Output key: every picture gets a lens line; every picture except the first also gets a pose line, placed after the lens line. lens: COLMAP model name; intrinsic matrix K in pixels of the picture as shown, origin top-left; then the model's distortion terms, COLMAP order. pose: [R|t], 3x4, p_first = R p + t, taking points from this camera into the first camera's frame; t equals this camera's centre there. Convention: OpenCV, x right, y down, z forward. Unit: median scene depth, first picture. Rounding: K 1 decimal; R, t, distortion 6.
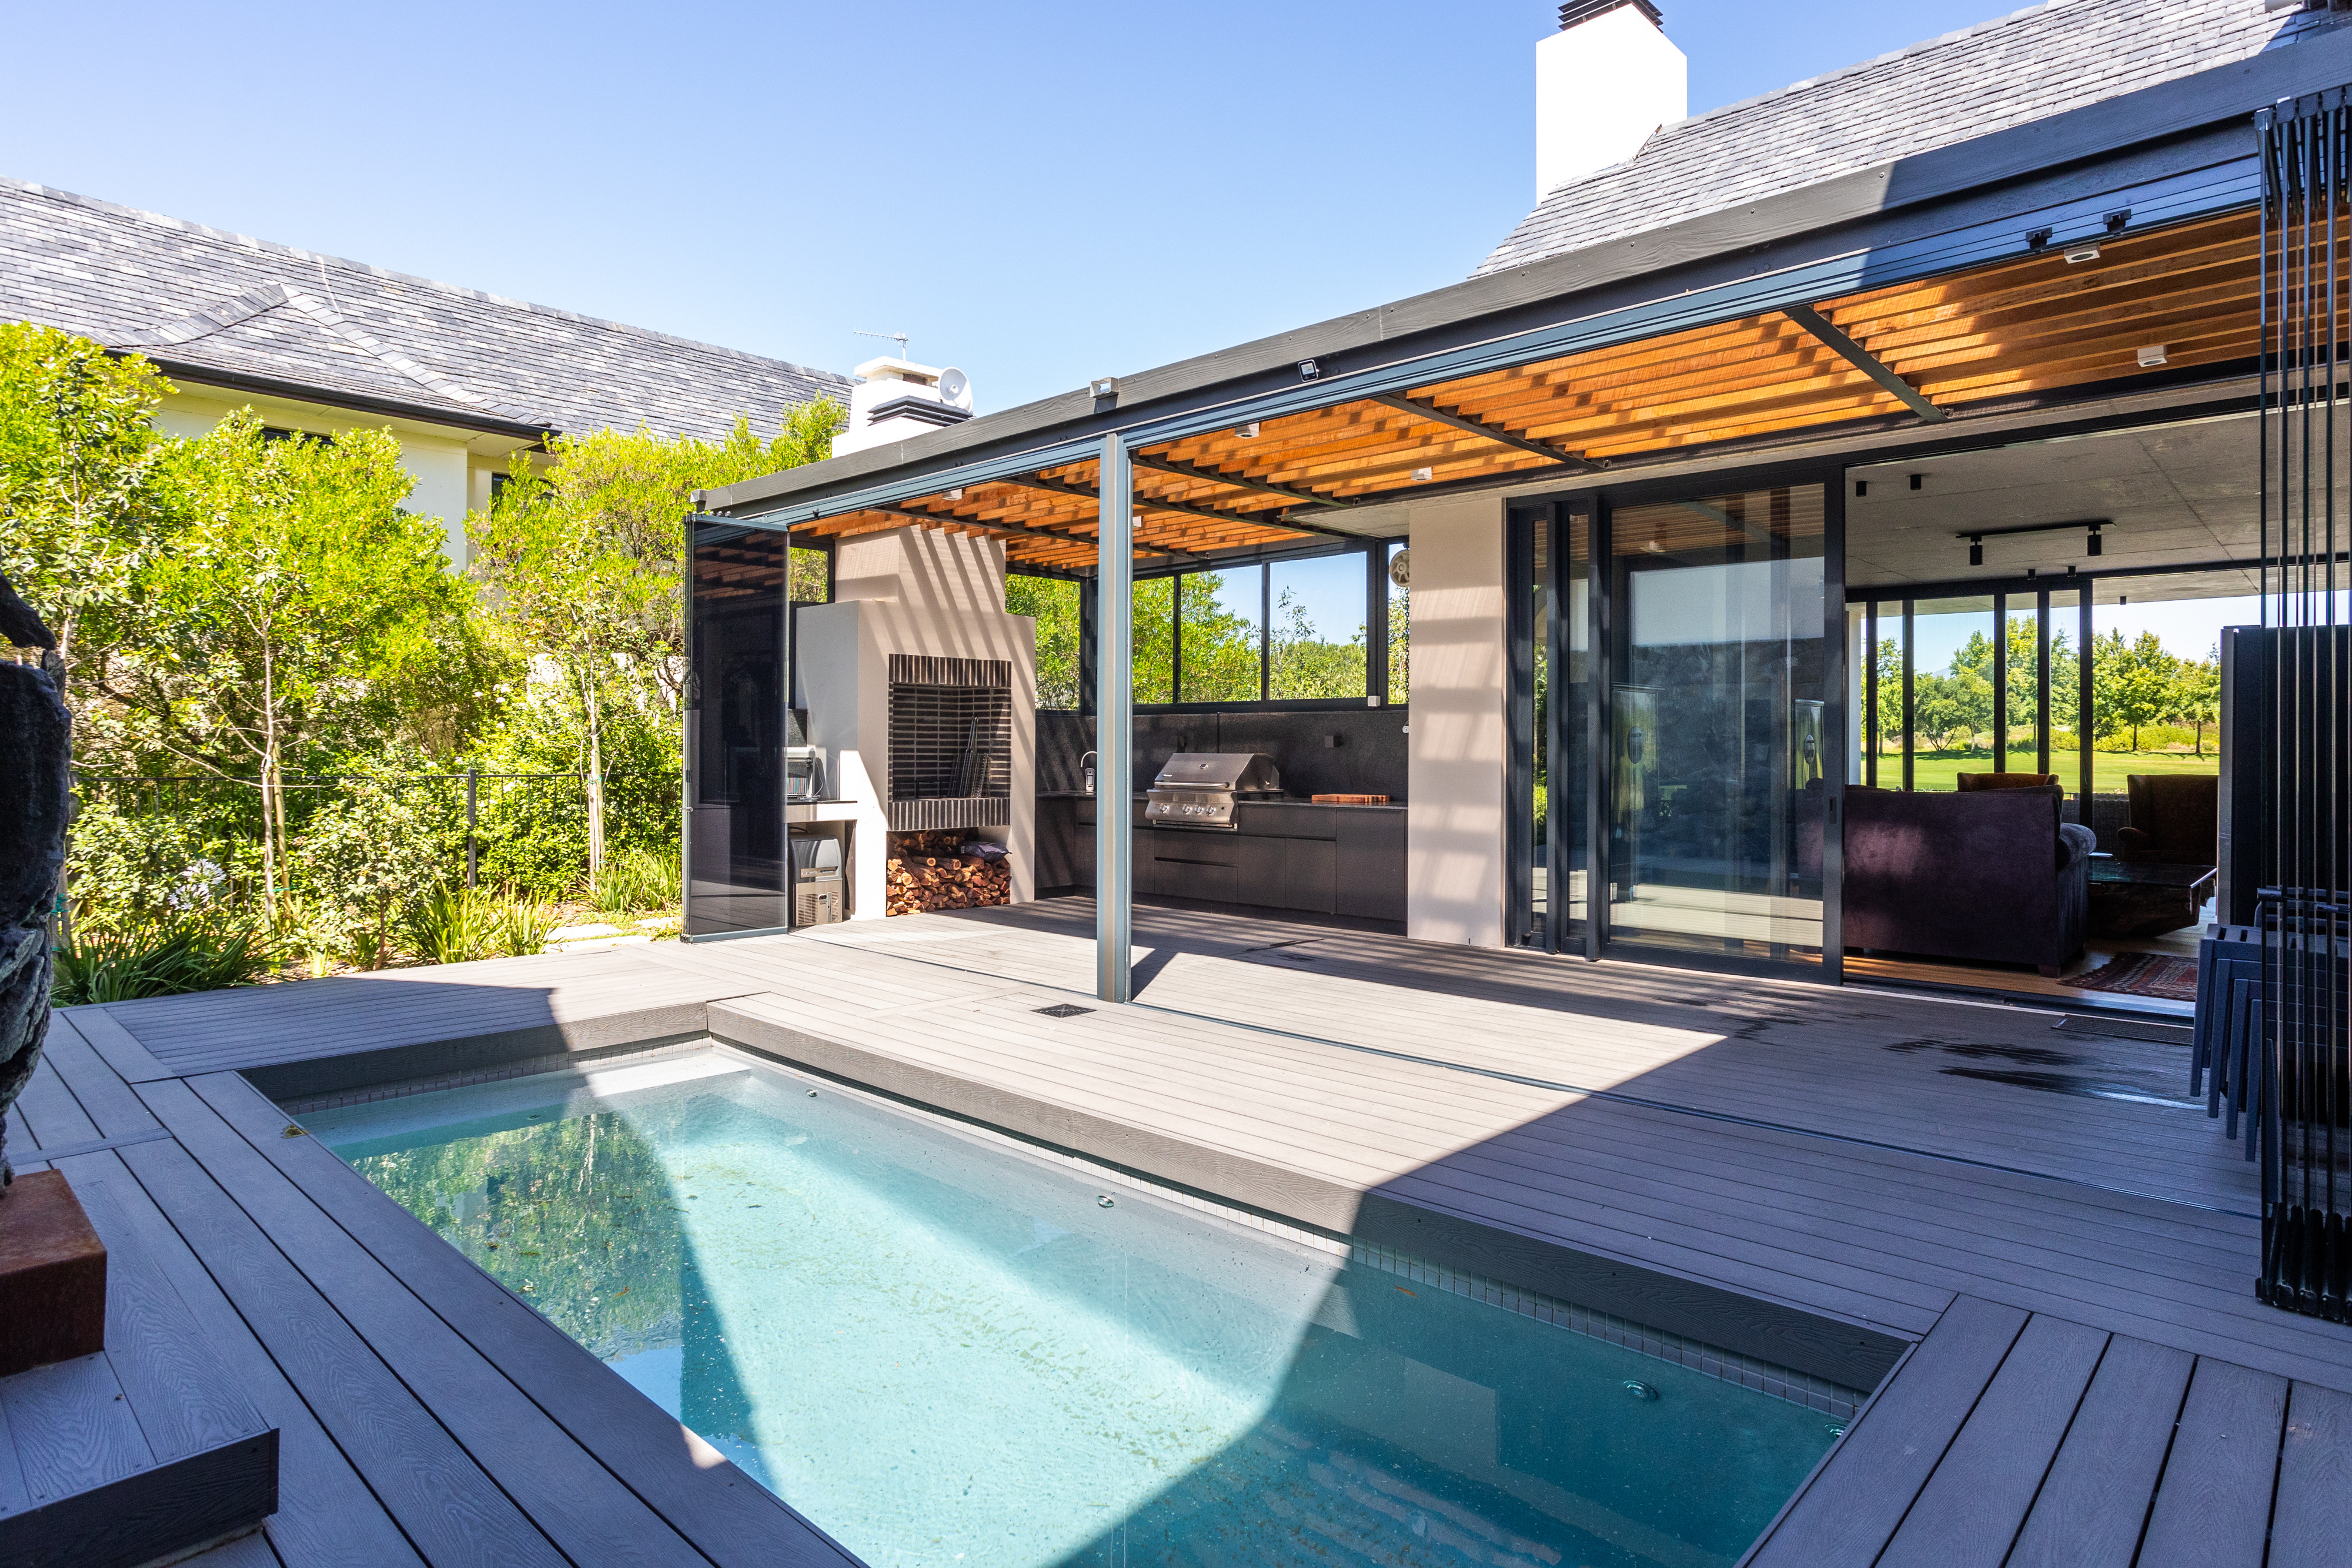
lens RADIAL K [[1261.5, 0, 1187.4], [0, 1261.5, 787.9], [0, 0, 1]] dist [-0.004189, 0.001398]
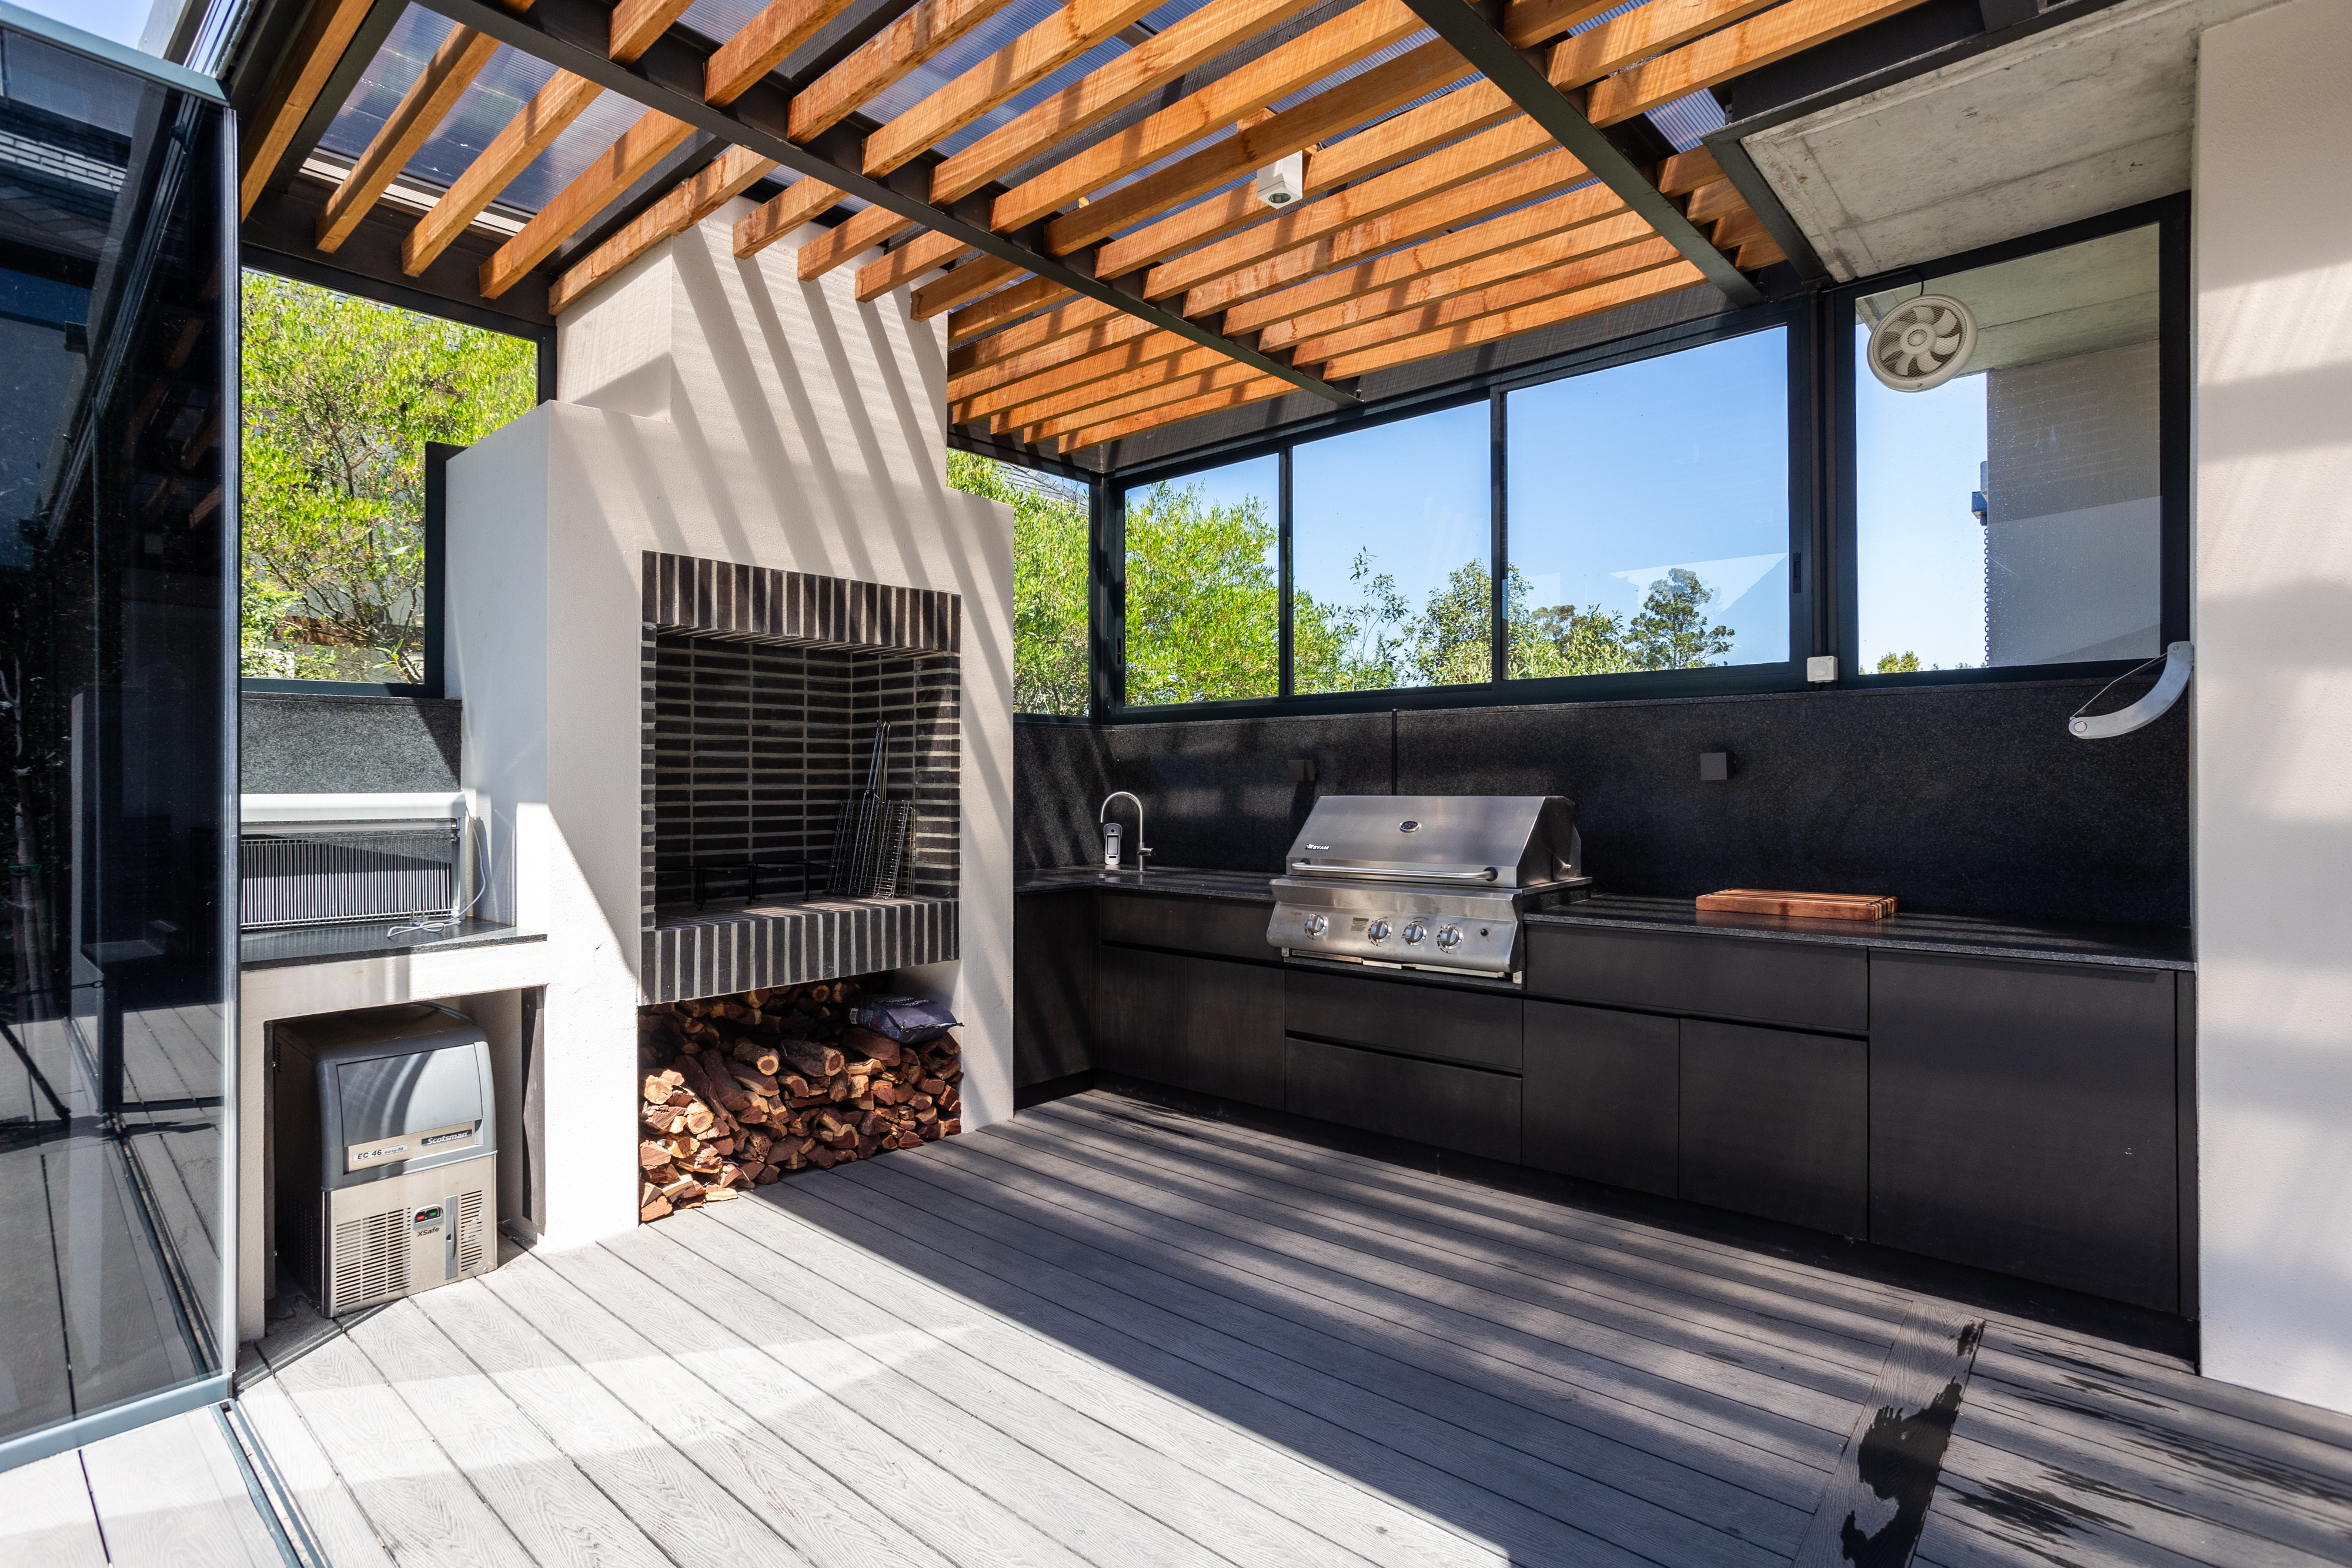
lens RADIAL K [[1160.0, 0, 1189.6], [0, 1160.0, 769.6], [0, 0, 1]] dist [-0.025823, 0.020191]
pose [[0.998579, -0.009128, 0.052495, -0.083366], [0.011242, 0.999132, -0.040101, -0.021796], [-0.052084, 0.040635, 0.997816, 0.609888]]
